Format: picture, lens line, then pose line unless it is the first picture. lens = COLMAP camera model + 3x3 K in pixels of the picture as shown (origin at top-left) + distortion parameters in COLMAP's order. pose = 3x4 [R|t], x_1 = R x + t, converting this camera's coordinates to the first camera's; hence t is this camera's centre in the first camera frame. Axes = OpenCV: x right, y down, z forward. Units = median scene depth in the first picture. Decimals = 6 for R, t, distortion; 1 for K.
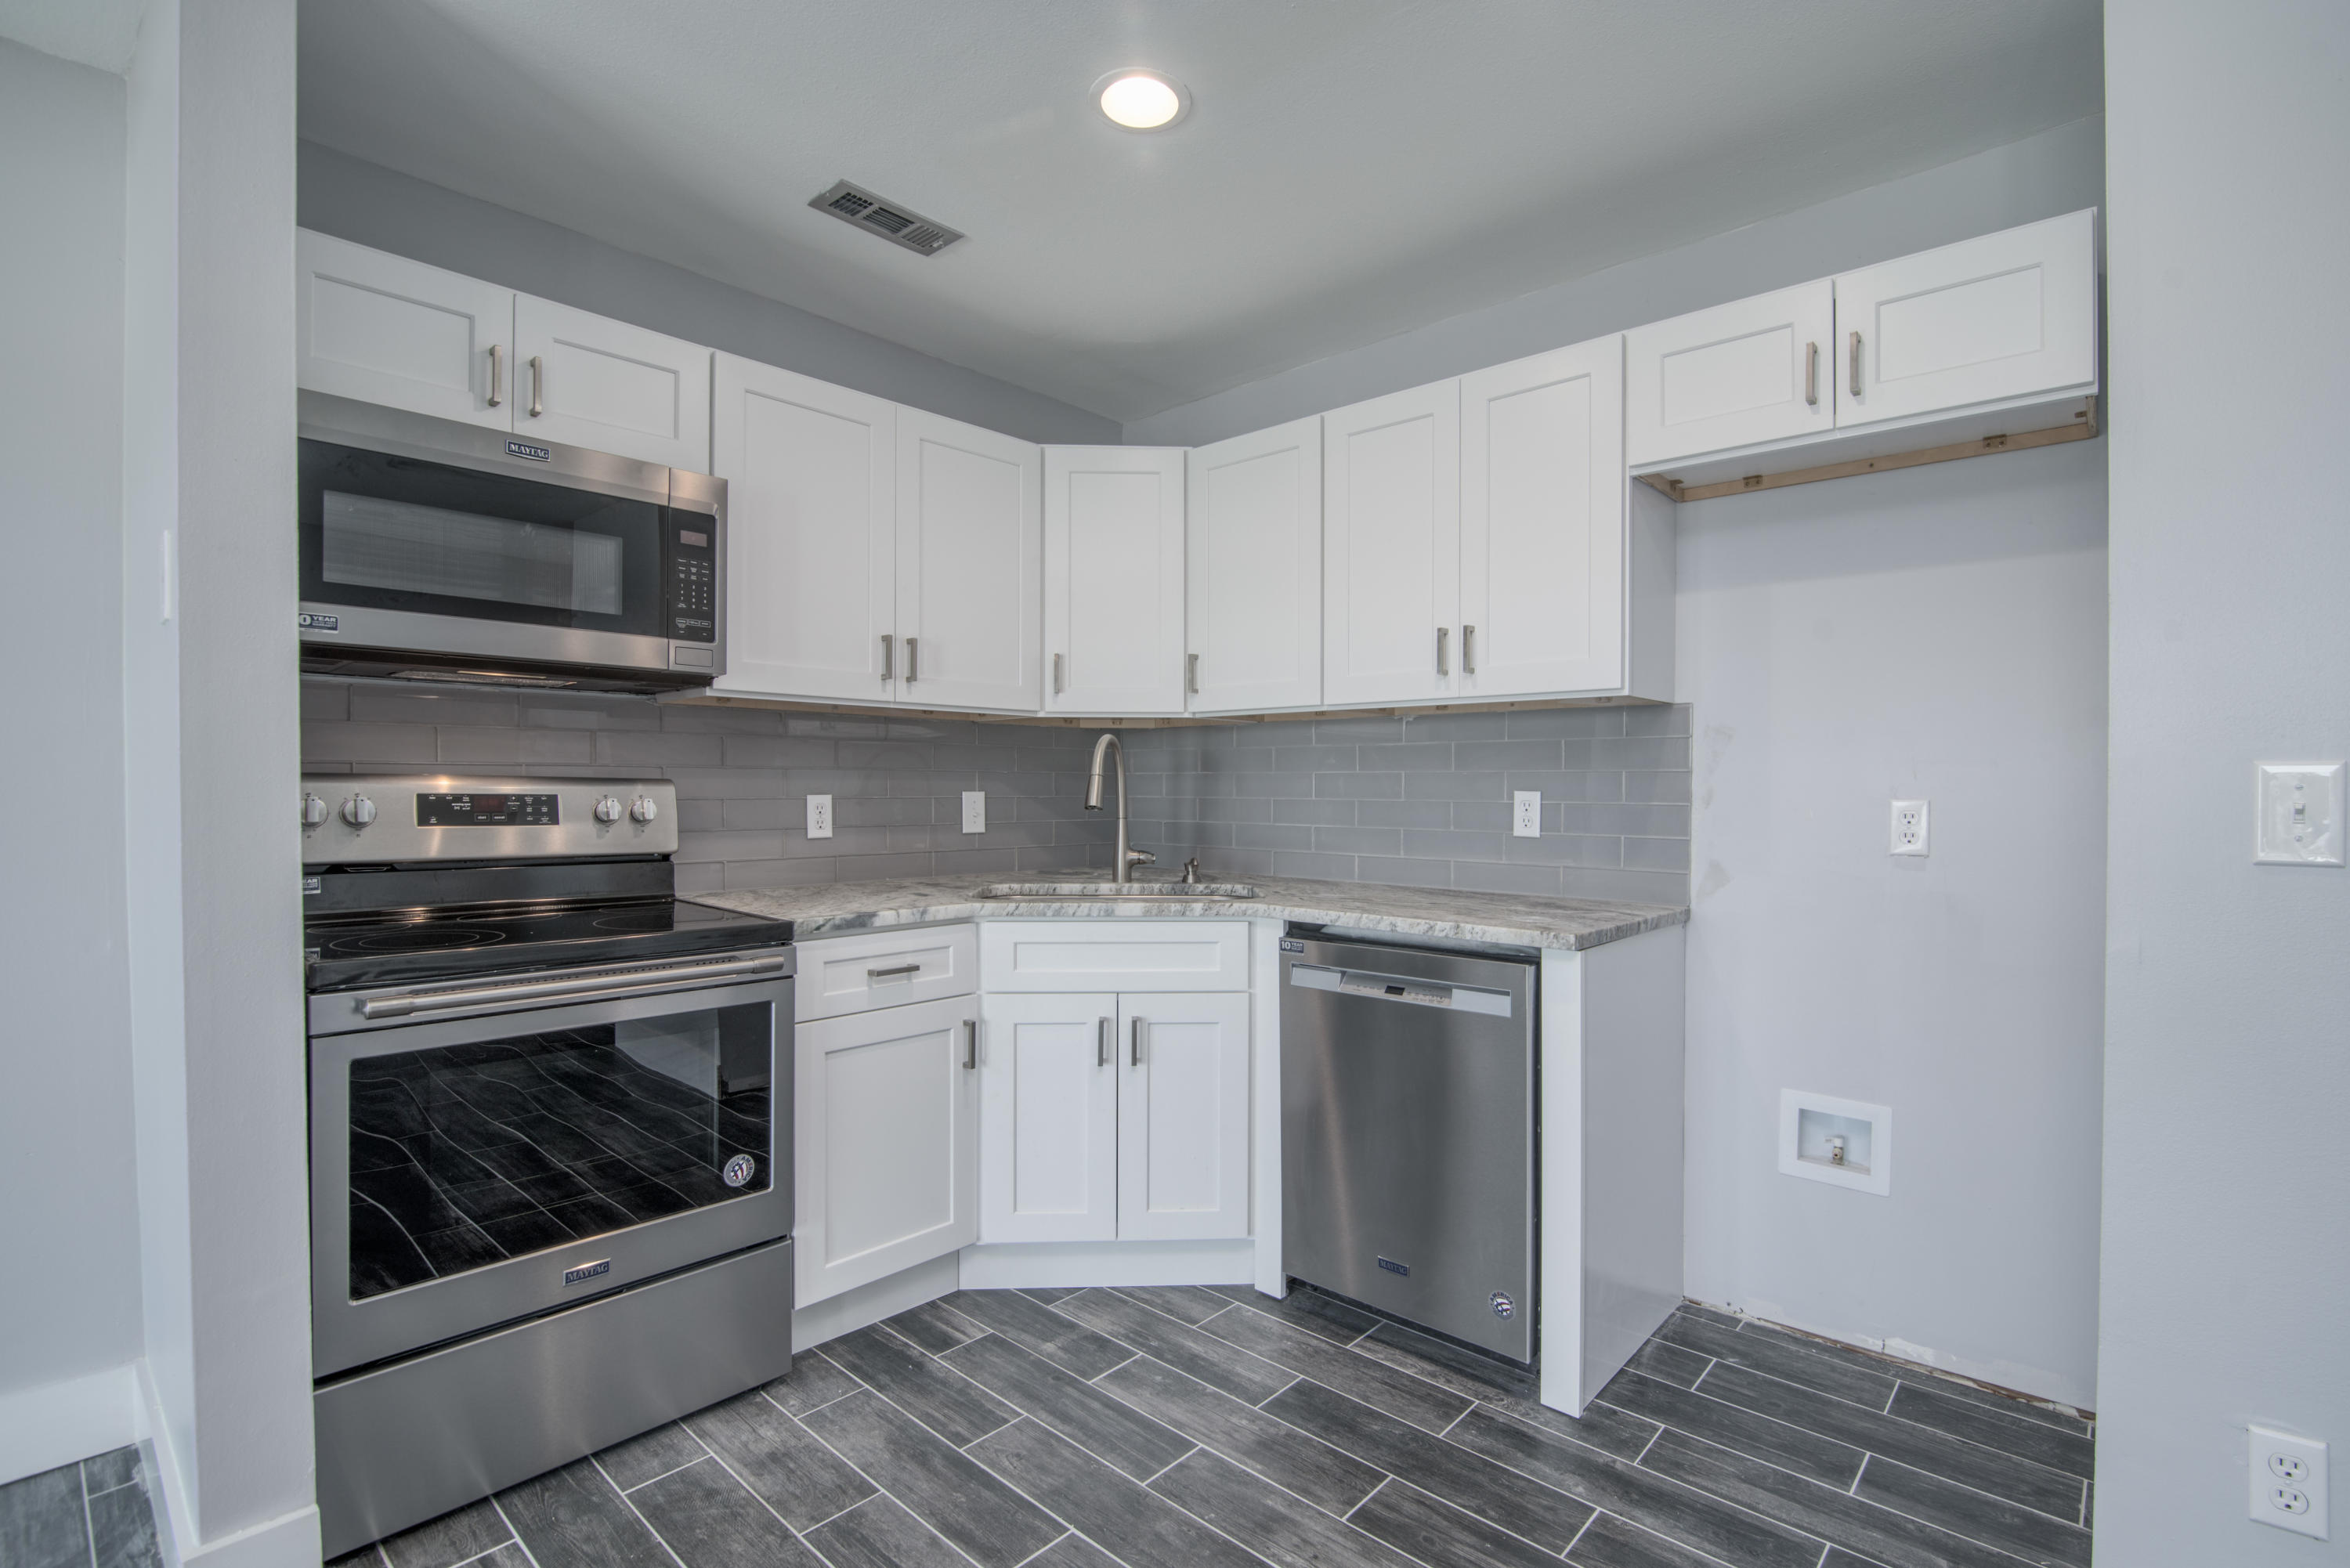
lens RADIAL K [[1085.8, 0, 1214.5], [0, 1085.8, 798.9], [0, 0, 1]] dist [-0.019831, 0.001098]
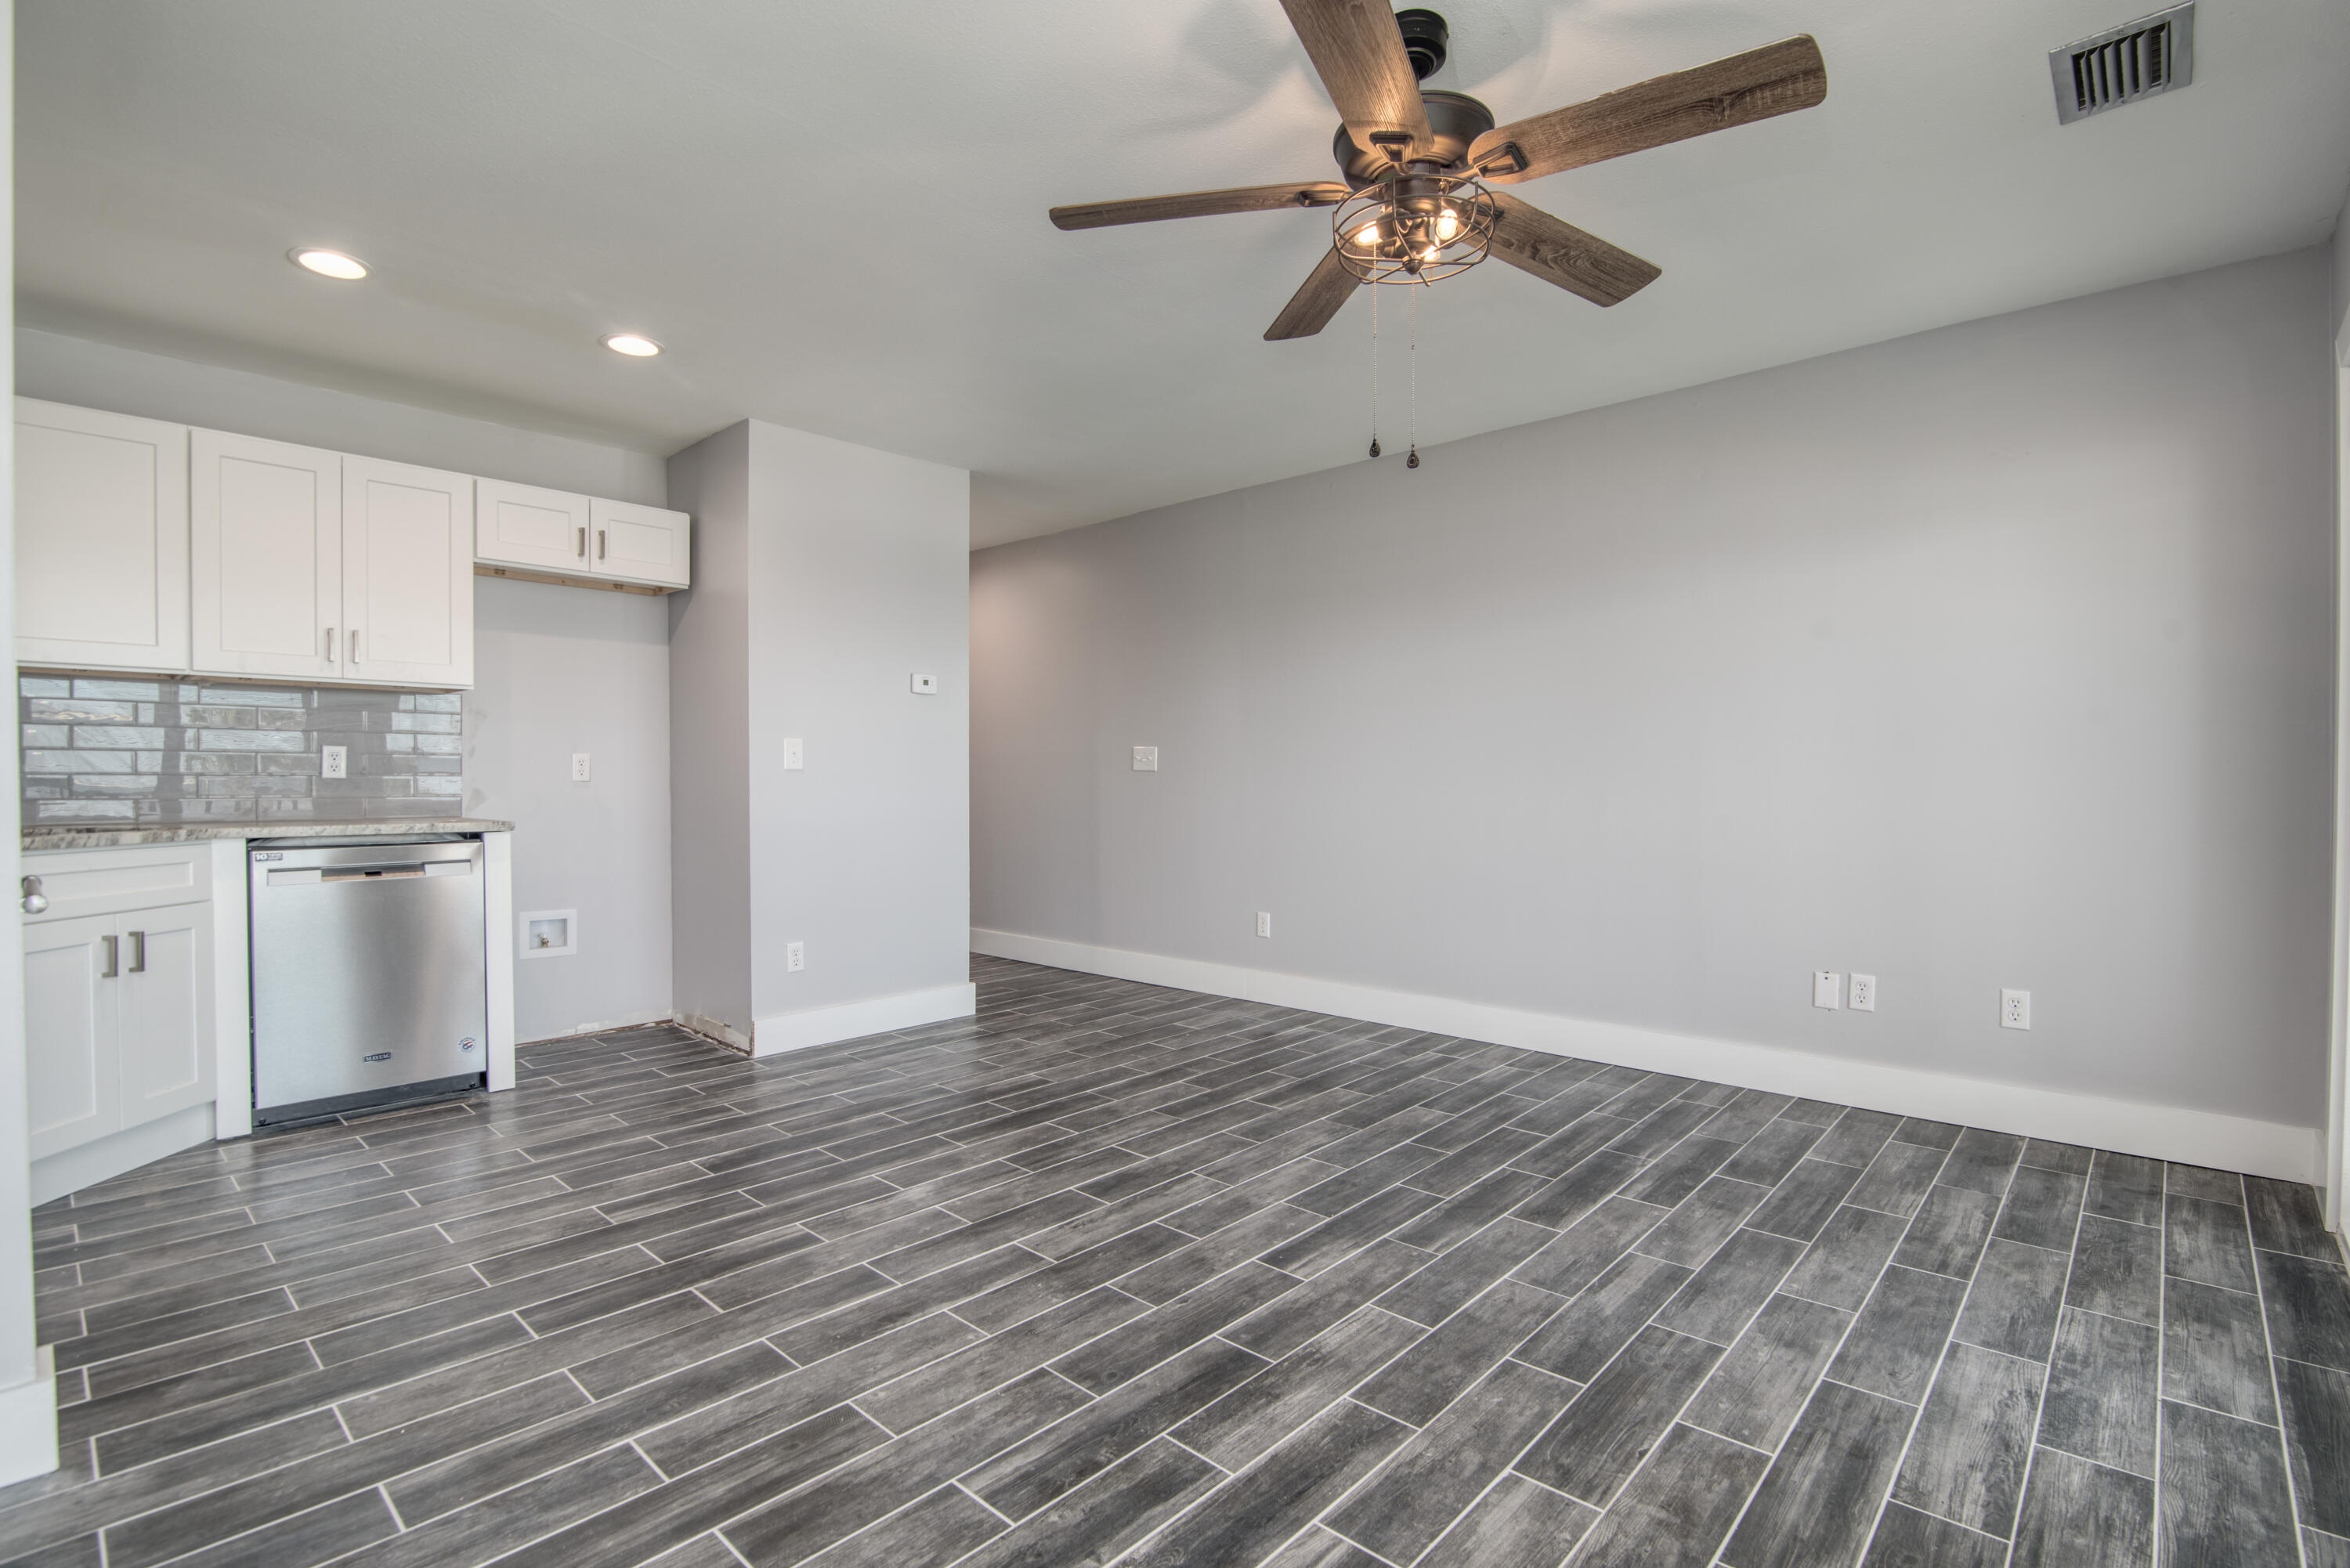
lens RADIAL K [[1085.8, 0, 1160.3], [0, 1085.8, 790.5], [0, 0, 1]] dist [-0.019831, 0.001098]
pose [[0.043652, -0.012470, 0.998969, -1.229951], [0.009335, 0.999884, 0.012074, 0.051493], [-0.999003, 0.008798, 0.043763, -0.152854]]
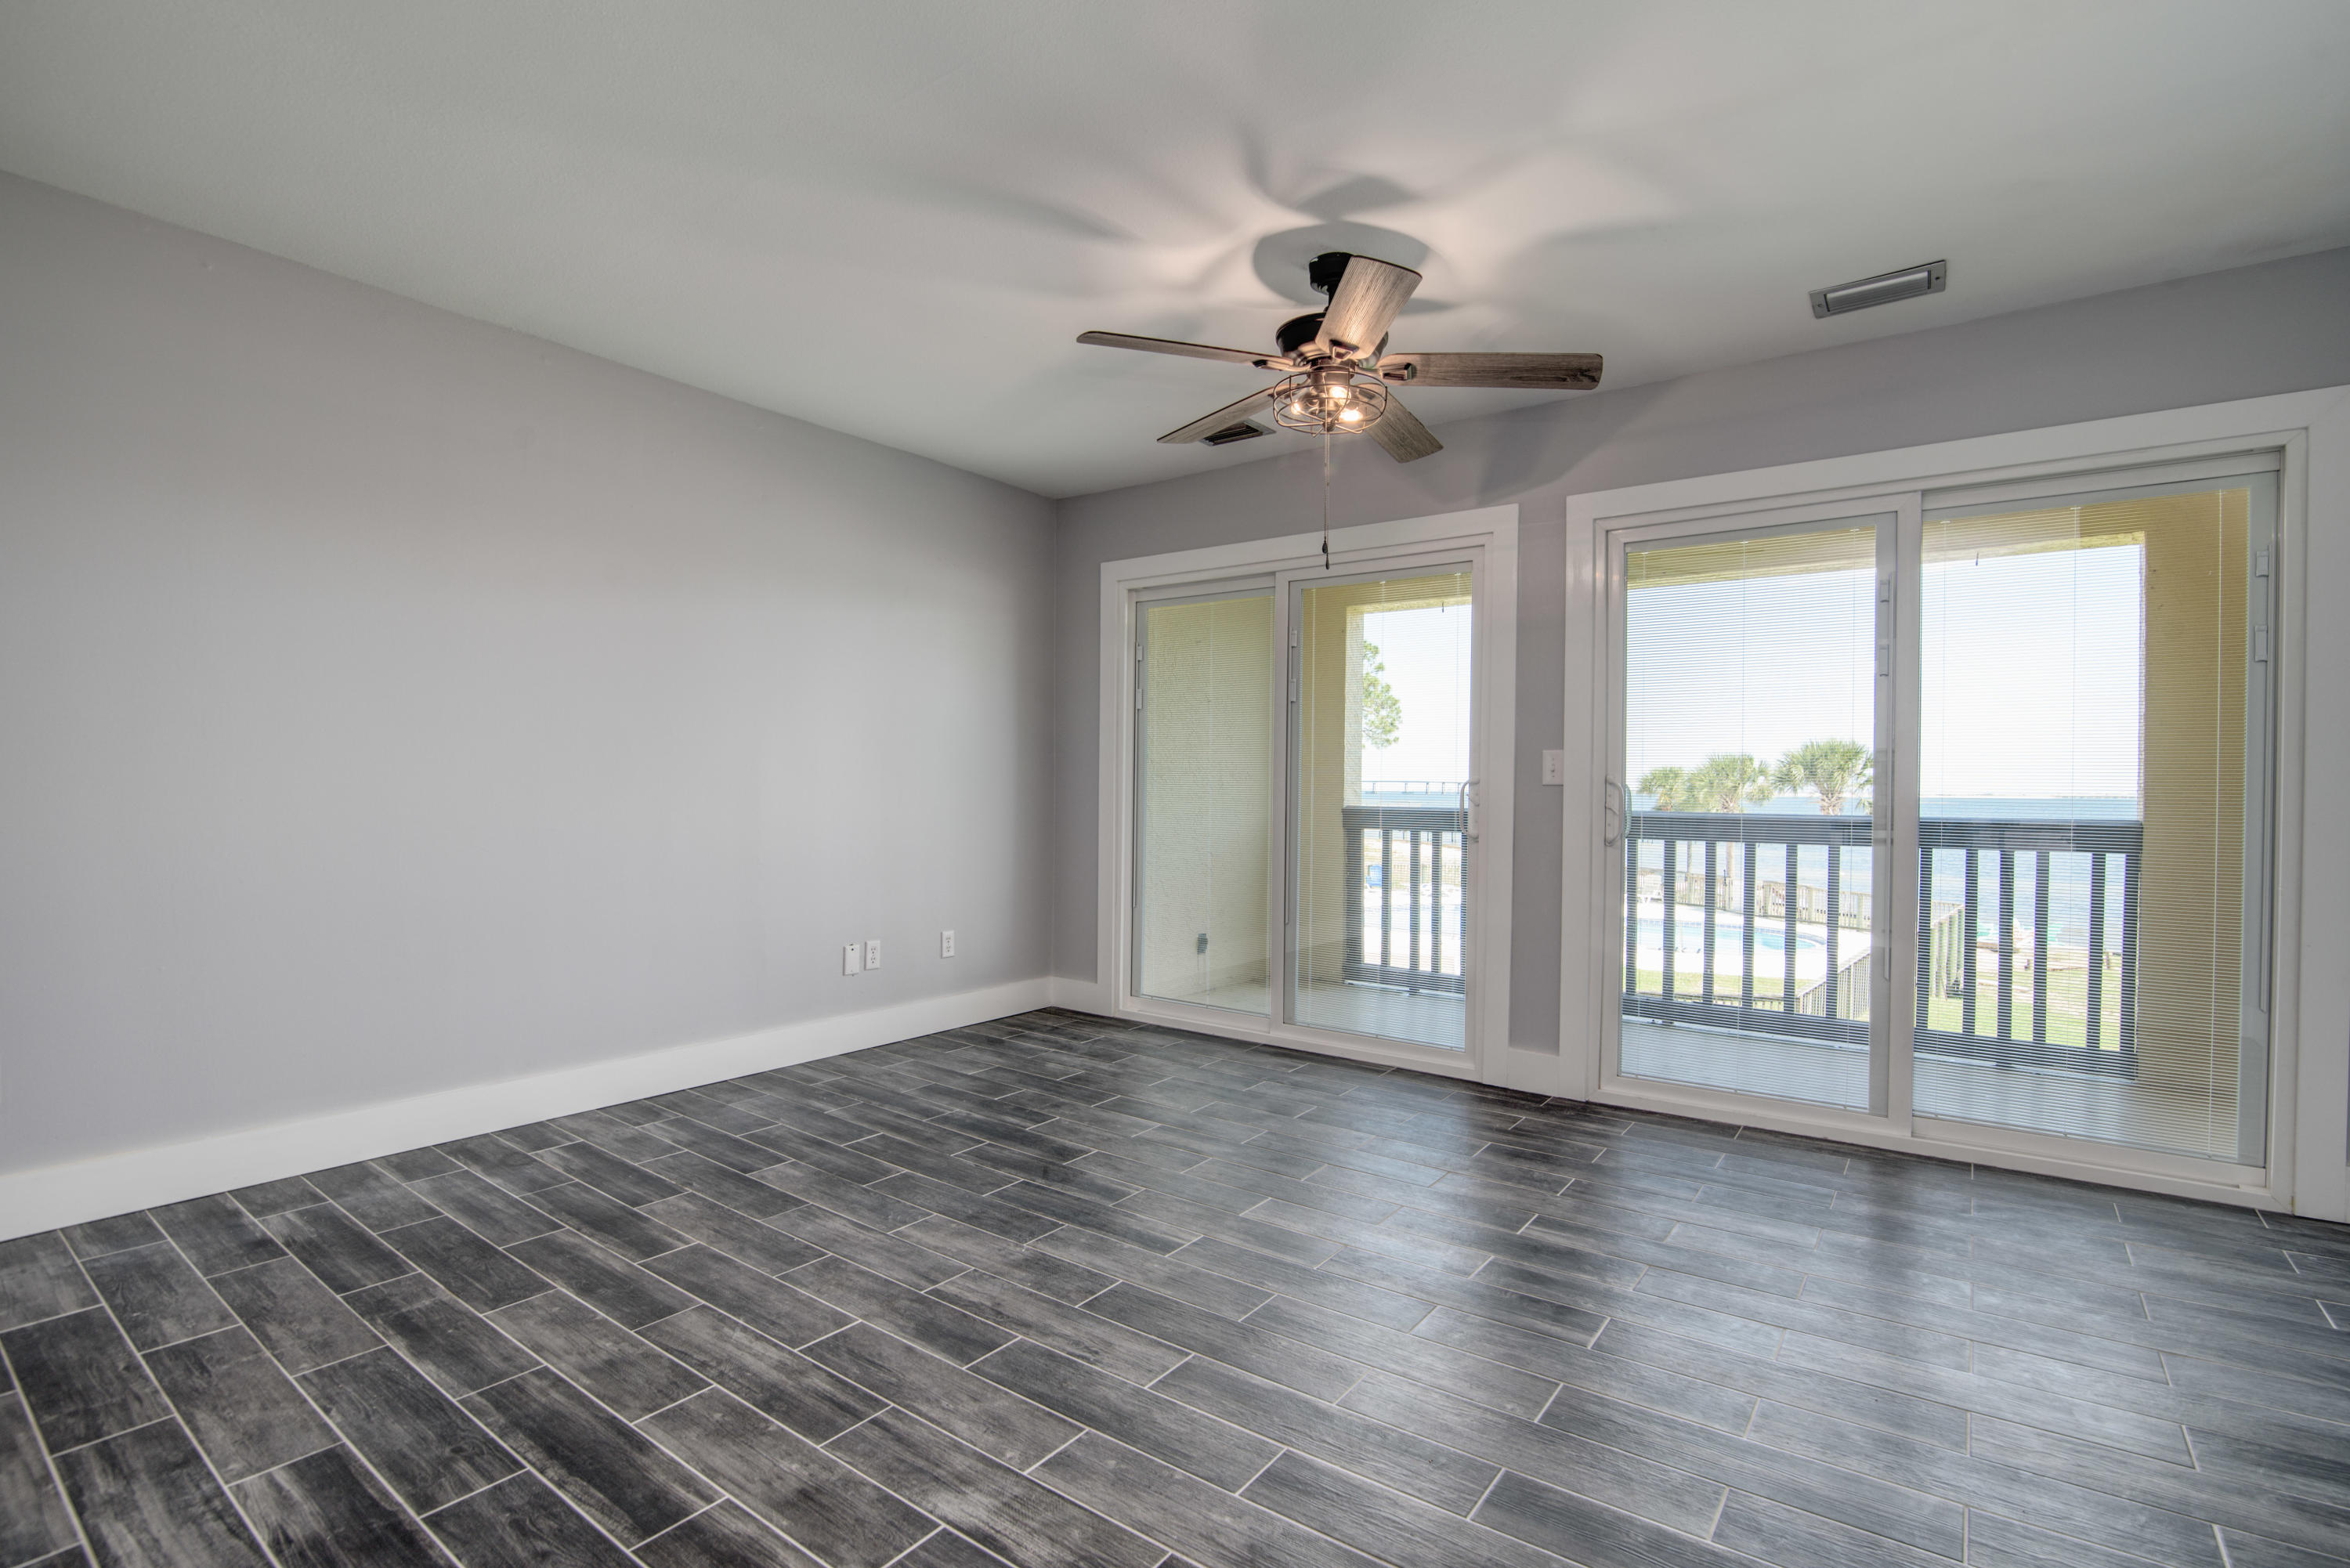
lens RADIAL K [[1085.8, 0, 1233.2], [0, 1085.8, 798.0], [0, 0, 1]] dist [-0.019831, 0.001098]
pose [[-0.992964, -0.012068, -0.117796, -0.157720], [-0.014237, 0.999744, 0.017594, 0.040479], [0.117554, 0.019148, -0.992882, 0.849408]]
